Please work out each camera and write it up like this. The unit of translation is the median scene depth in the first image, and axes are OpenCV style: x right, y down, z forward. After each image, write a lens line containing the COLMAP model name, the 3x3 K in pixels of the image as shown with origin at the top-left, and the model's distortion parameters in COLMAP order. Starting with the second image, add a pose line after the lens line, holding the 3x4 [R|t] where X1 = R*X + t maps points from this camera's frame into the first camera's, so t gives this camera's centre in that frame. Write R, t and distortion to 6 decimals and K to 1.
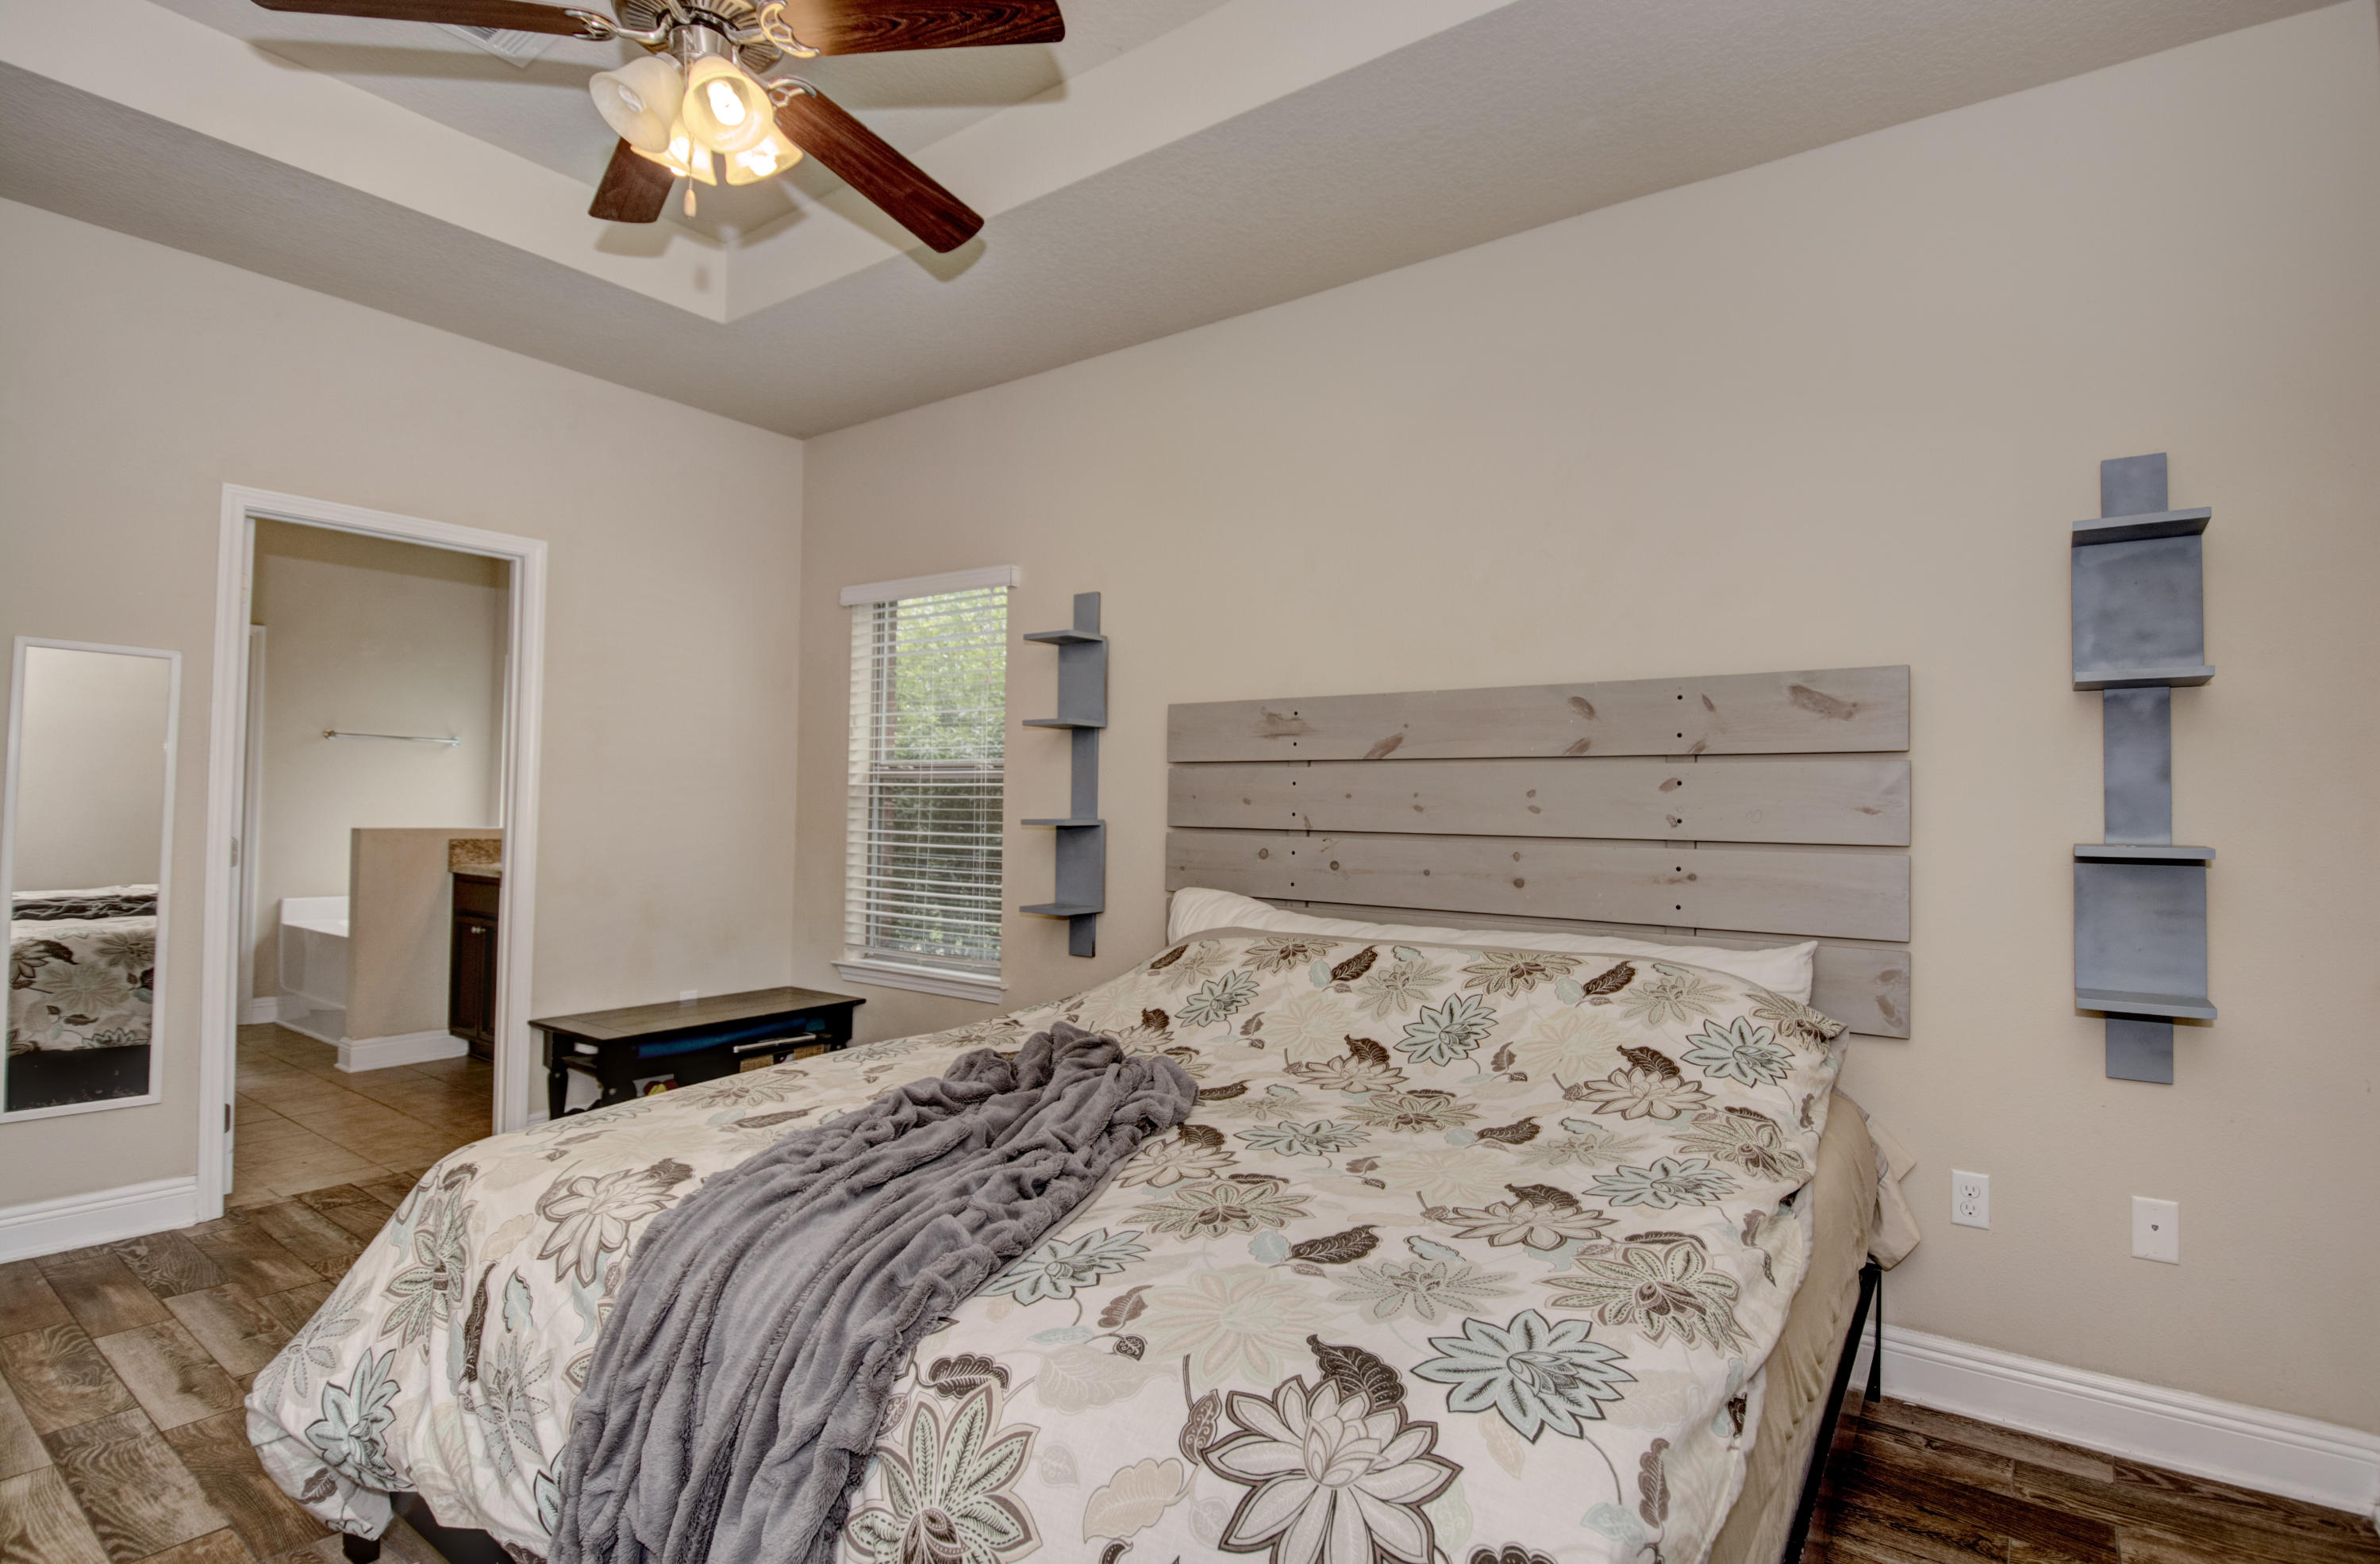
lens RADIAL K [[1125.2, 0, 1189.1], [0, 1125.2, 786.3], [0, 0, 1]] dist [-0.000335, -0.000019]
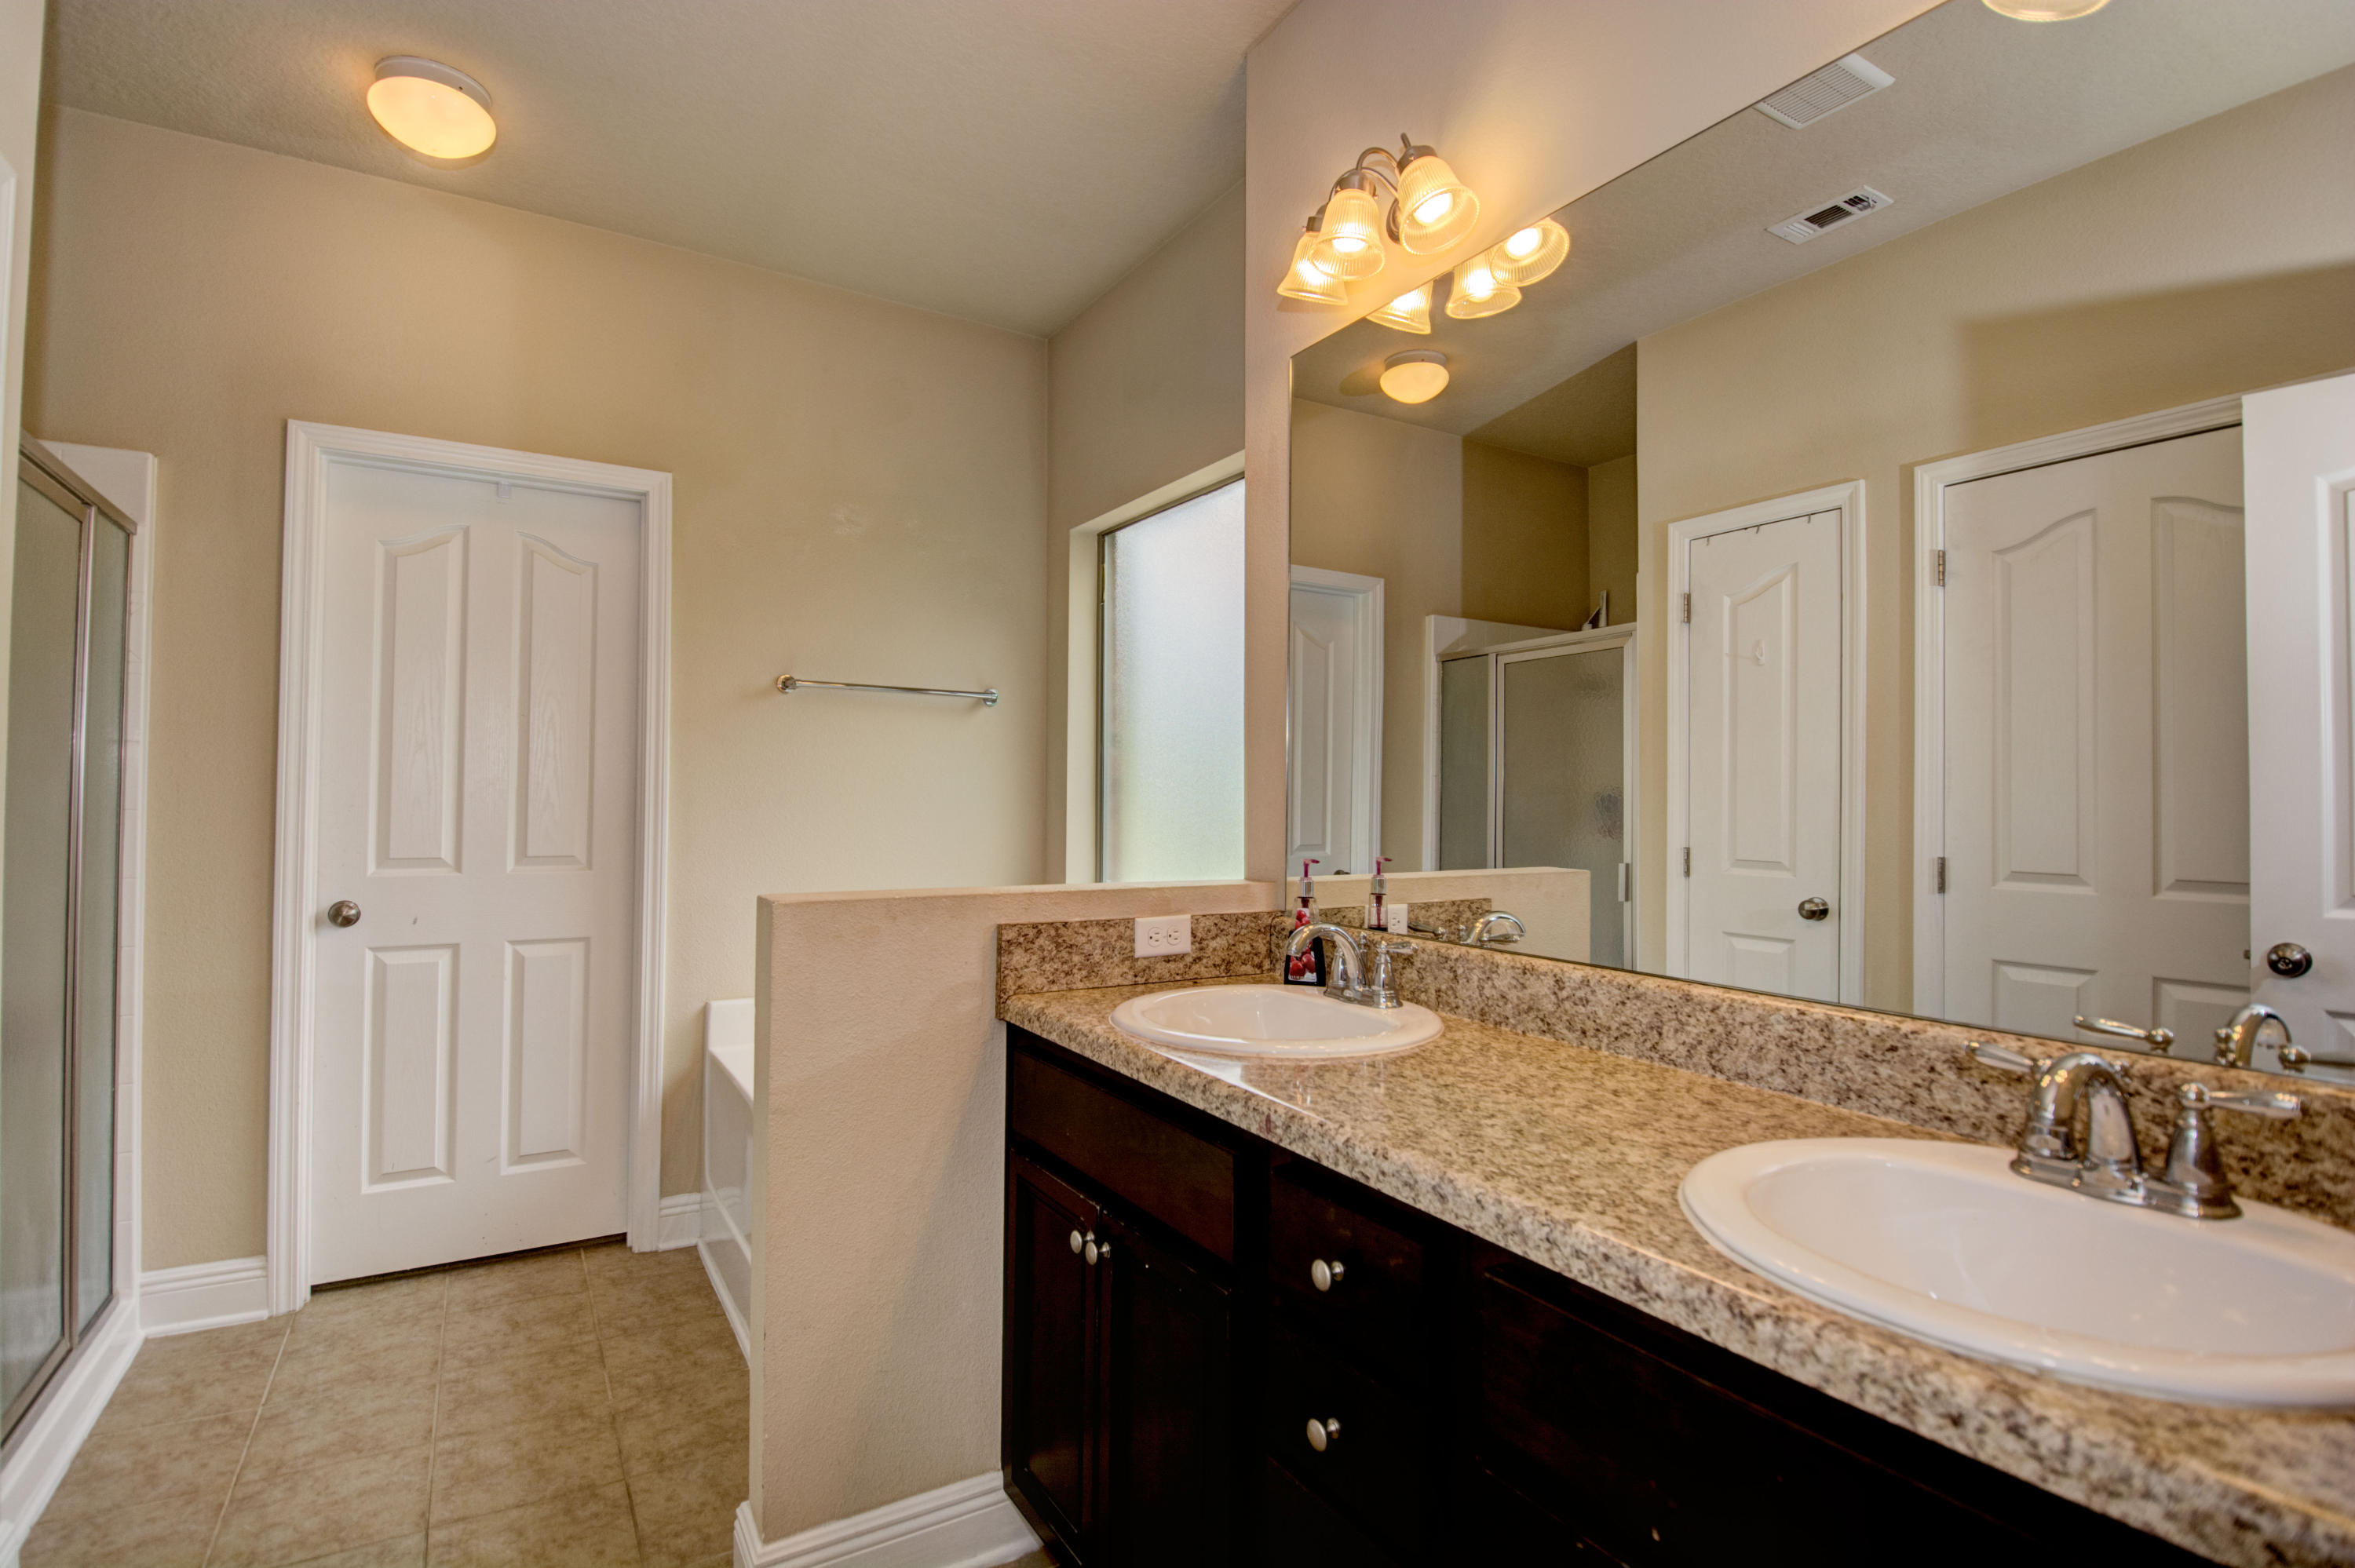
lens RADIAL K [[1125.3, 0, 1176.5], [0, 1125.3, 786.2], [0, 0, 1]] dist [0.000412, 0.000014]
pose [[0.923684, -0.012272, -0.382958, -0.465770], [0.013239, 0.999912, -0.000109, 0.004139], [0.382926, -0.004969, 0.923766, 0.690100]]
